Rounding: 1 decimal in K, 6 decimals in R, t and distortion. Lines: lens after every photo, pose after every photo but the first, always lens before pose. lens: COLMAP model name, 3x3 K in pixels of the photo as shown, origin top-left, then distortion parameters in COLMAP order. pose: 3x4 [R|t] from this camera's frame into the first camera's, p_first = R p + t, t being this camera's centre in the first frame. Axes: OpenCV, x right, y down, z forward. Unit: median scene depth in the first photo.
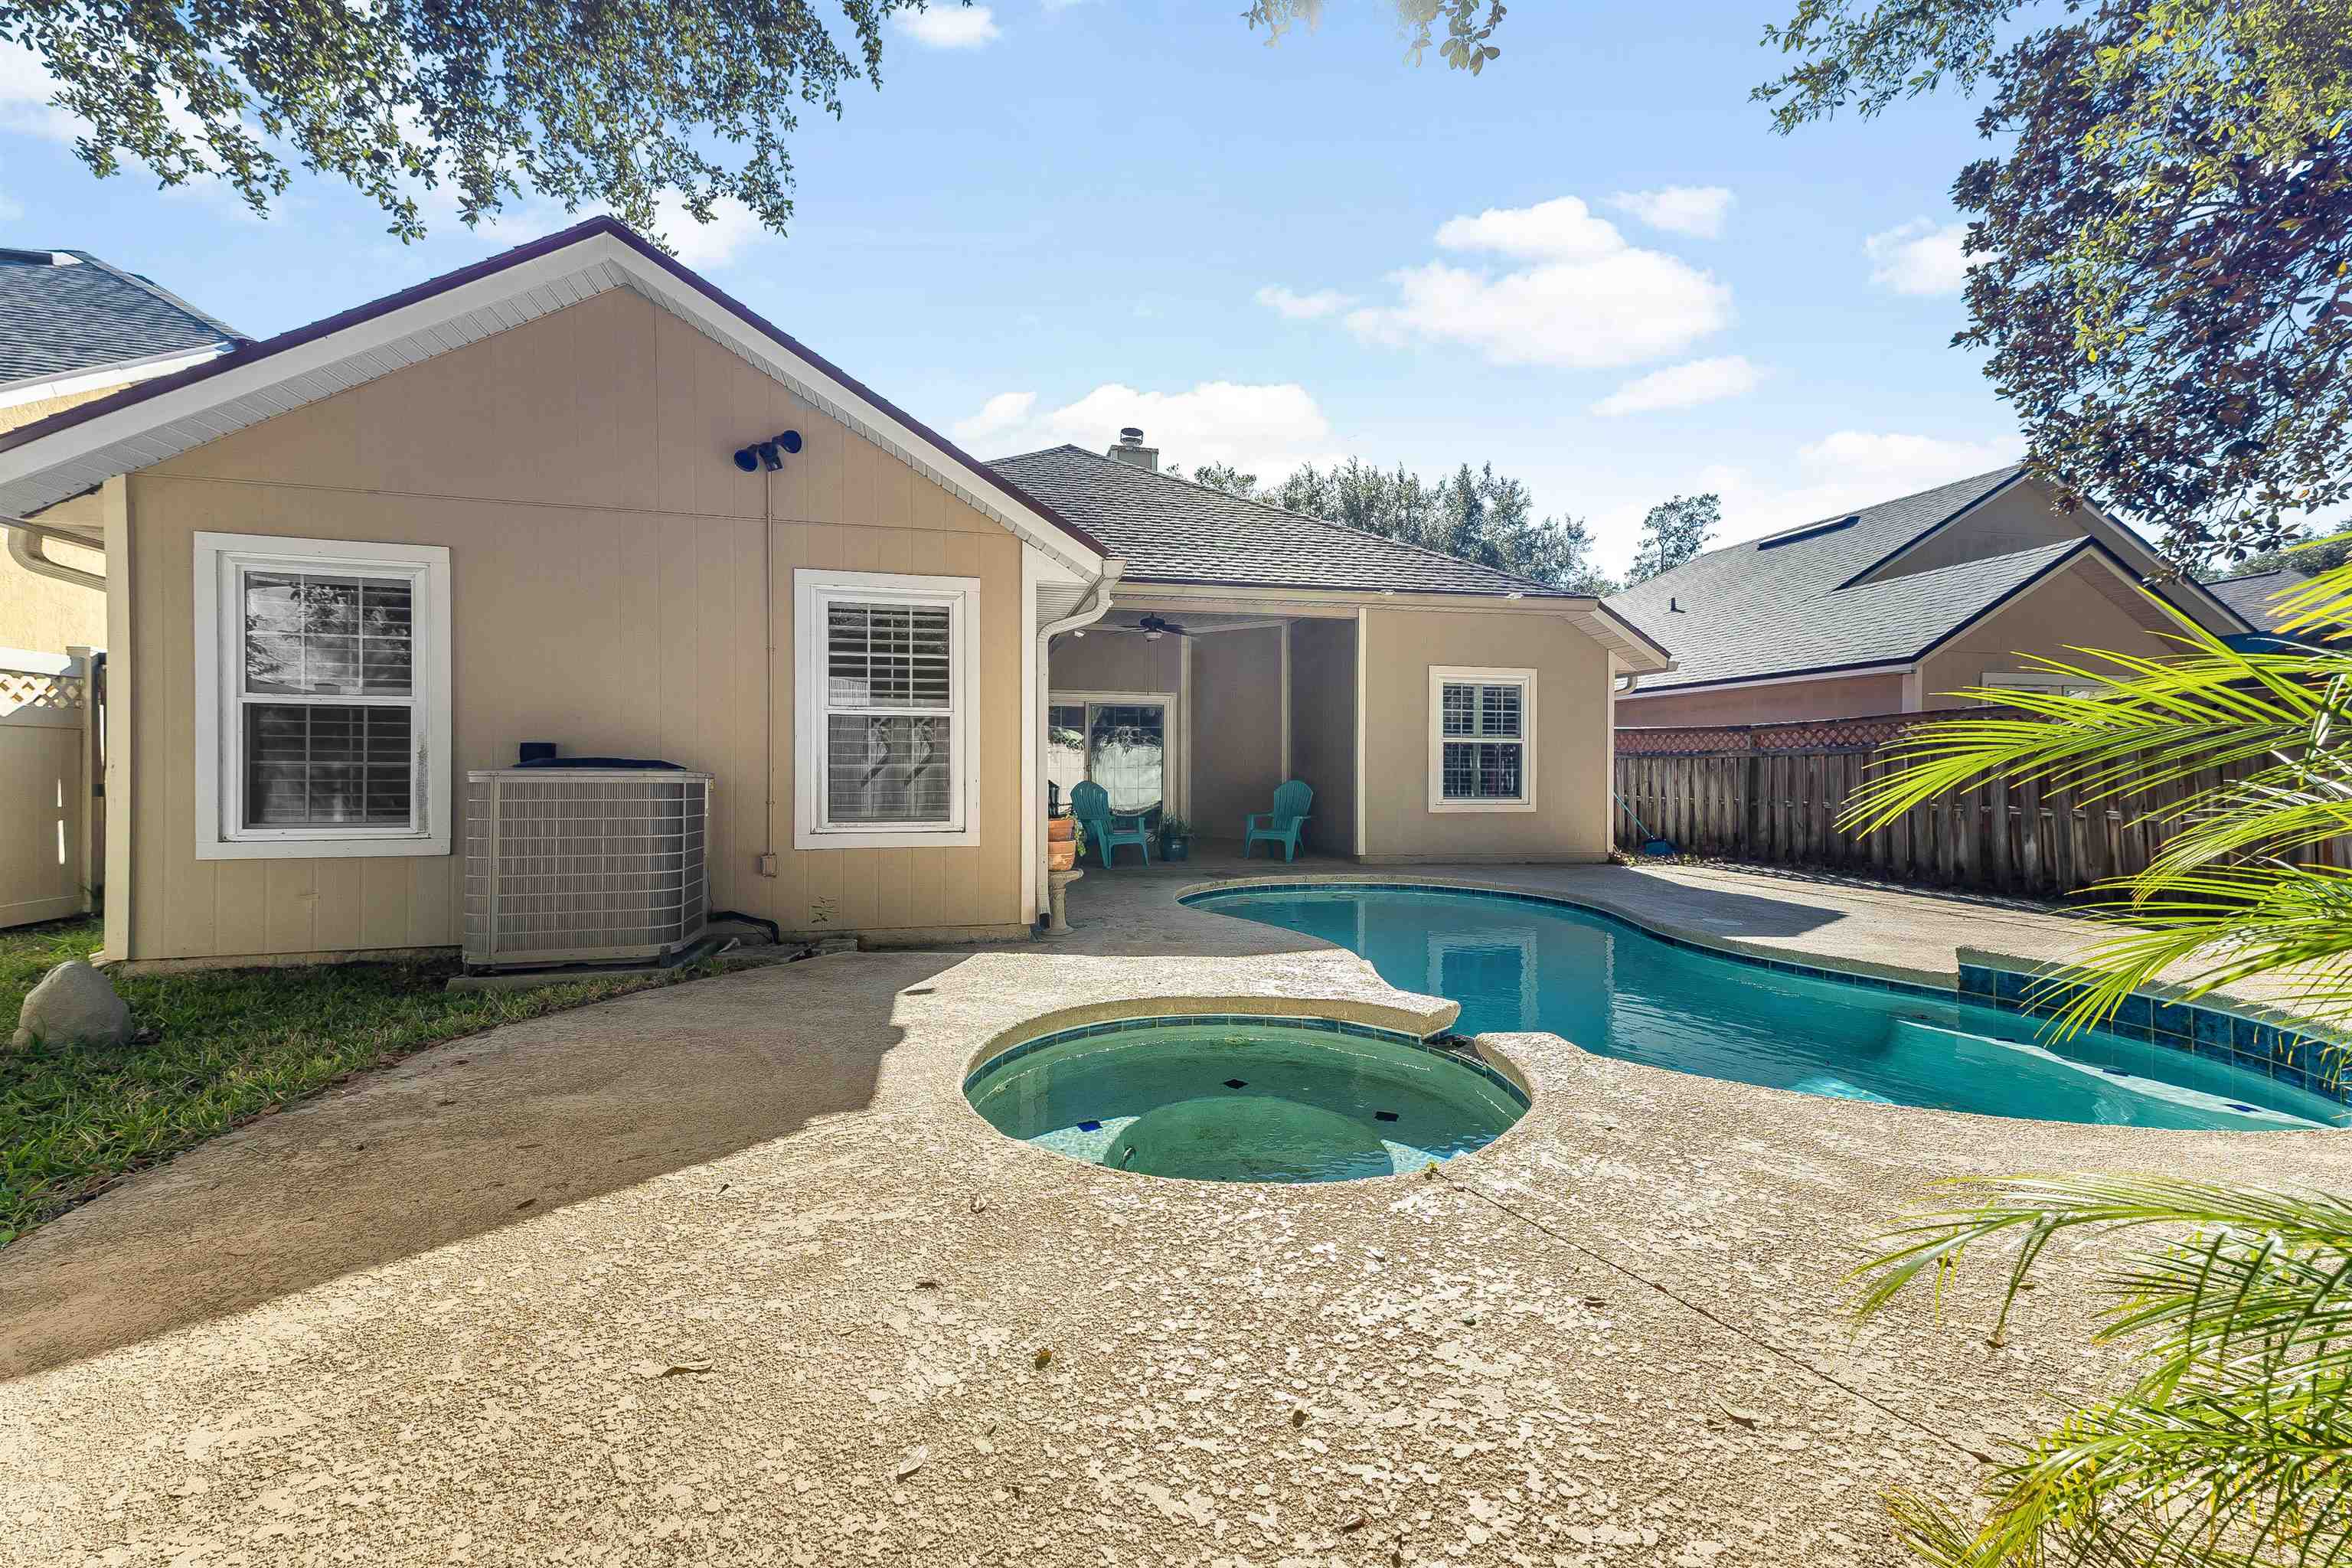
lens RADIAL K [[982.5, 0, 1171.8], [0, 982.5, 768.8], [0, 0, 1]] dist [0.035212, -0.000049]
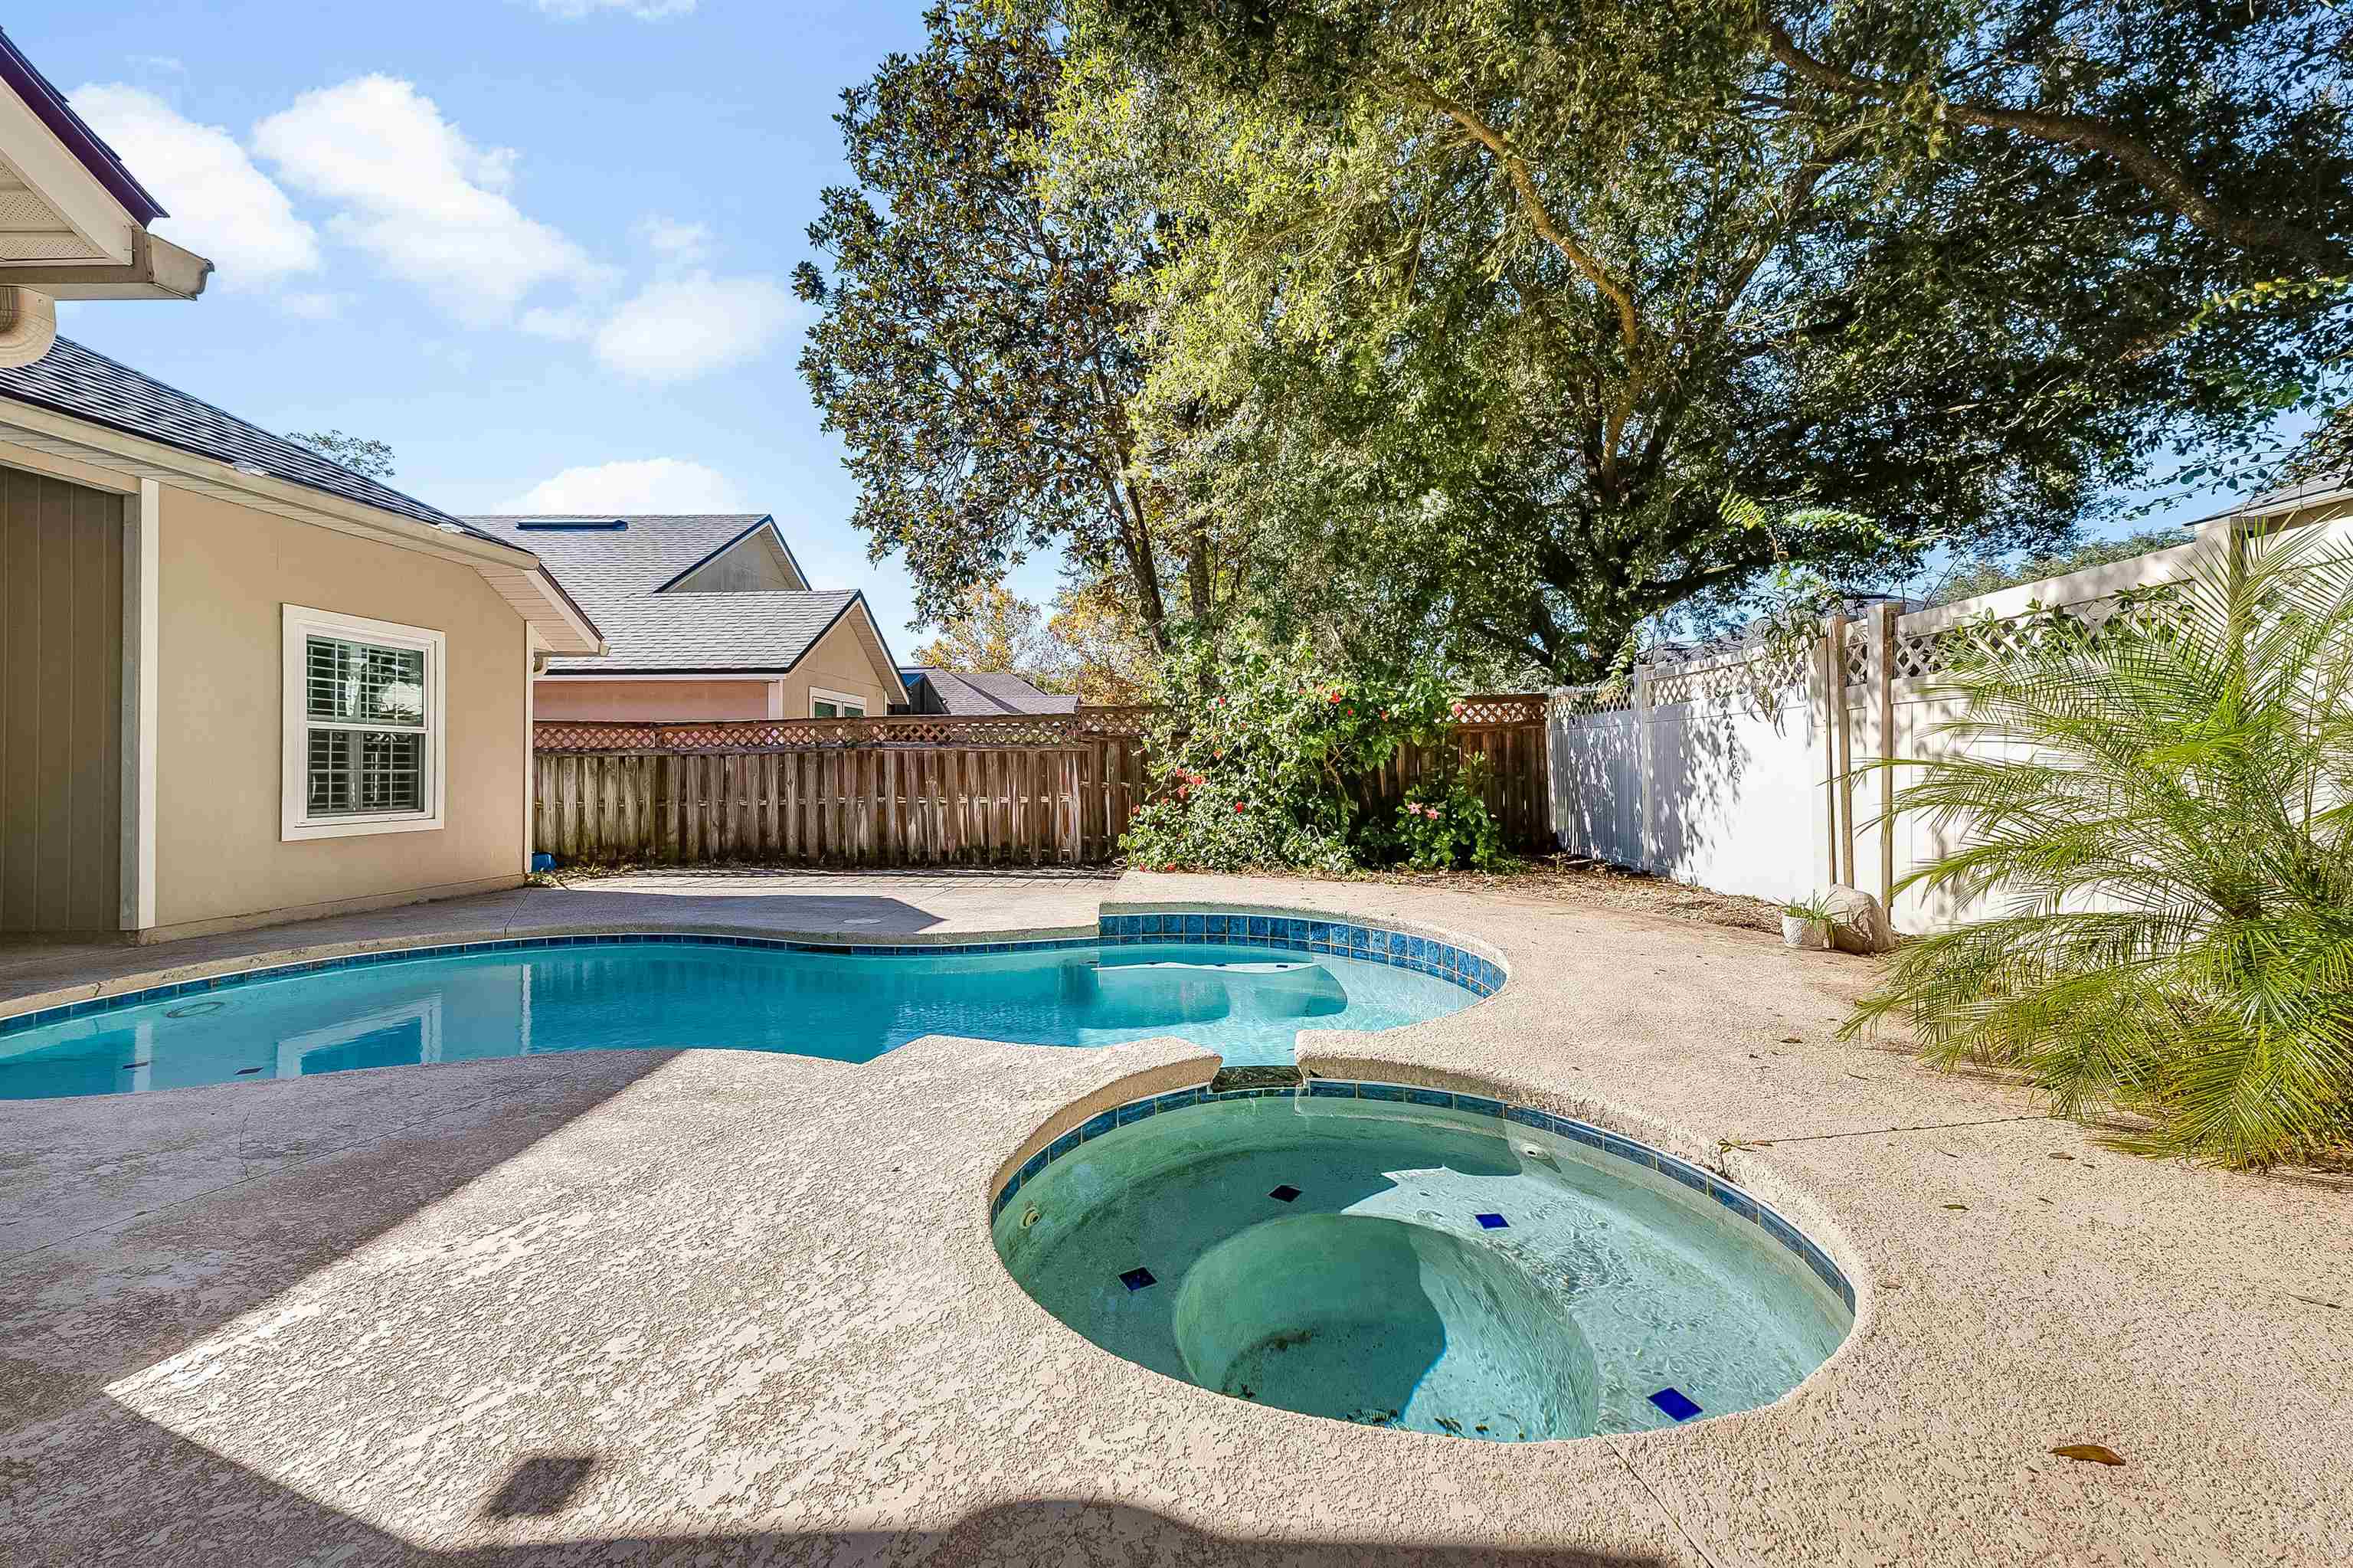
lens RADIAL K [[952.1, 0, 1178.8], [0, 952.1, 755.8], [0, 0, 1]] dist [0.000028, -0.000091]
pose [[0.193918, 0.007243, 0.980991, -0.214297], [0.005400, 0.999950, -0.008451, -0.001401], [-0.981003, 0.006936, 0.193869, 0.340598]]
